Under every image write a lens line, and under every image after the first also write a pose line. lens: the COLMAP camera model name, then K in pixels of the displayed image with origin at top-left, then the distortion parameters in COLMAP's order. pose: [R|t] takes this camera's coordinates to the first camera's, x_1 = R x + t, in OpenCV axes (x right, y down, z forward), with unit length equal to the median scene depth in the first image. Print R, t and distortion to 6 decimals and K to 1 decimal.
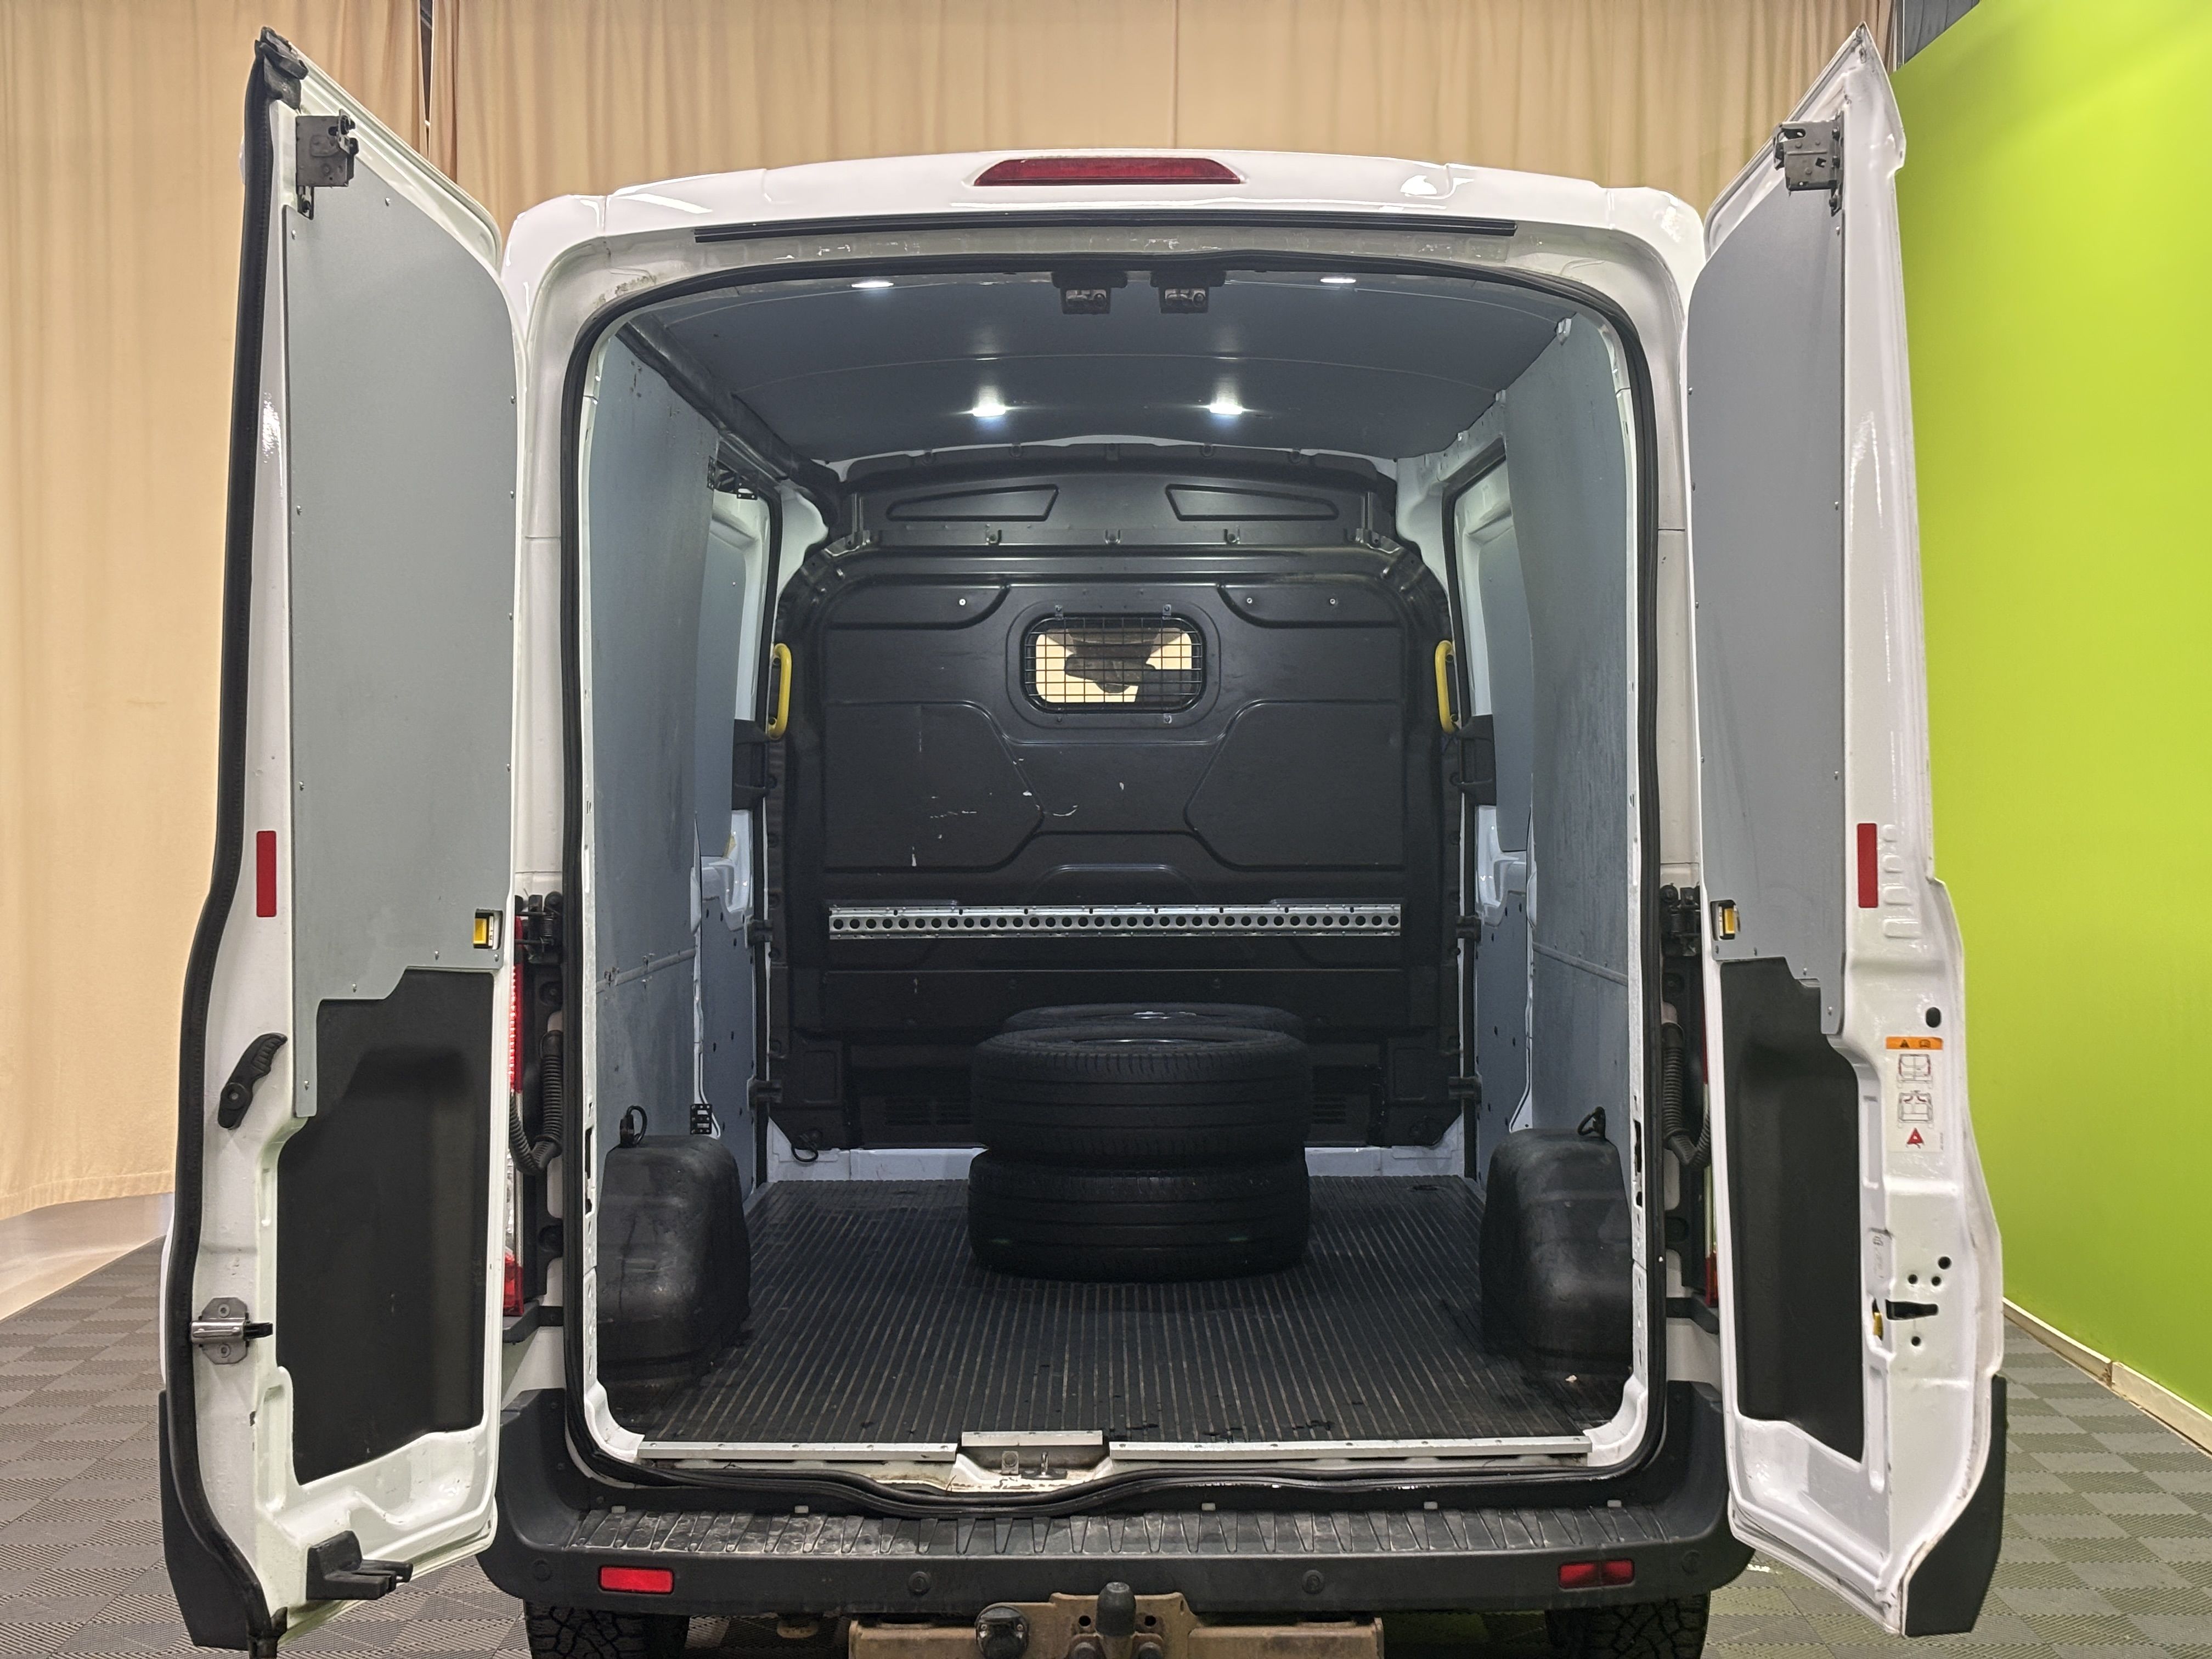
lens RADIAL K [[3325.5, 0, 1106.0], [0, 3325.5, 829.5], [0, 0, 1]] dist [-0.001639, 0.011810]
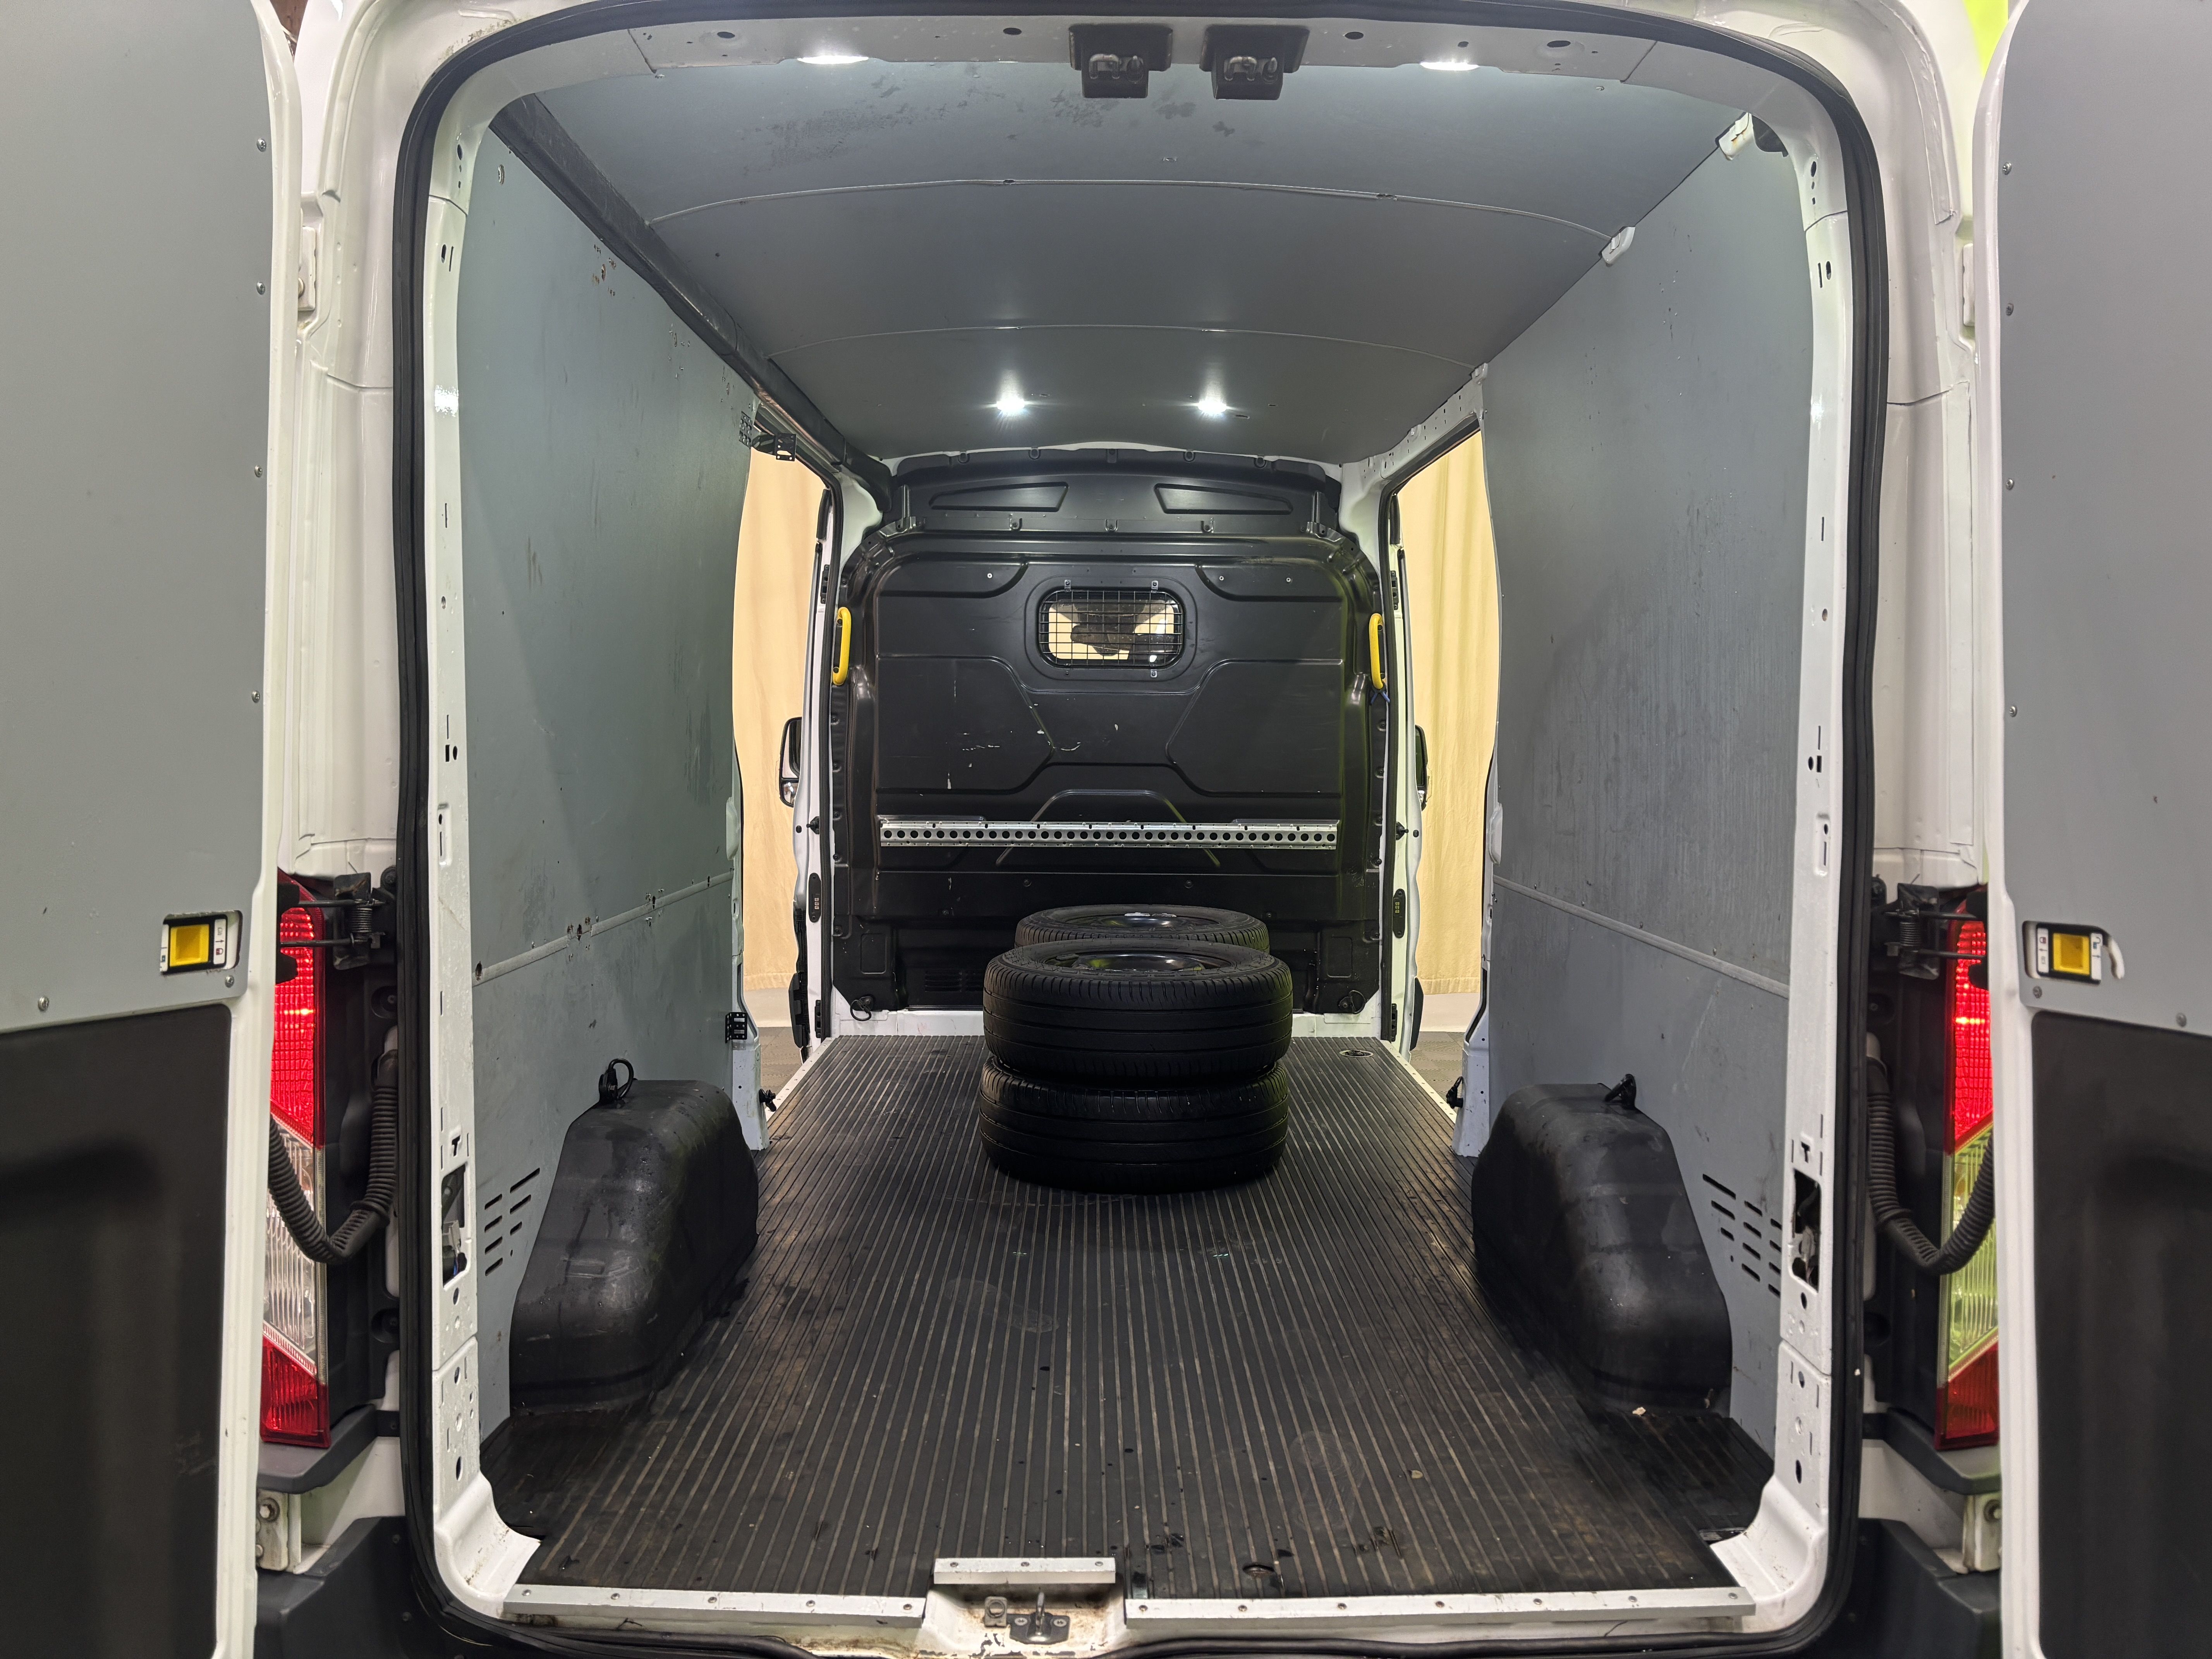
lens RADIAL K [[1458.2, 0, 1106.0], [0, 1458.2, 829.5], [0, 0, 1]] dist [0.135198, -0.000565]
pose [[0.999757, 0.013839, 0.017177, -0.007982], [-0.014891, 0.997921, 0.062703, -0.008968], [-0.016274, -0.062944, 0.997884, 0.451408]]
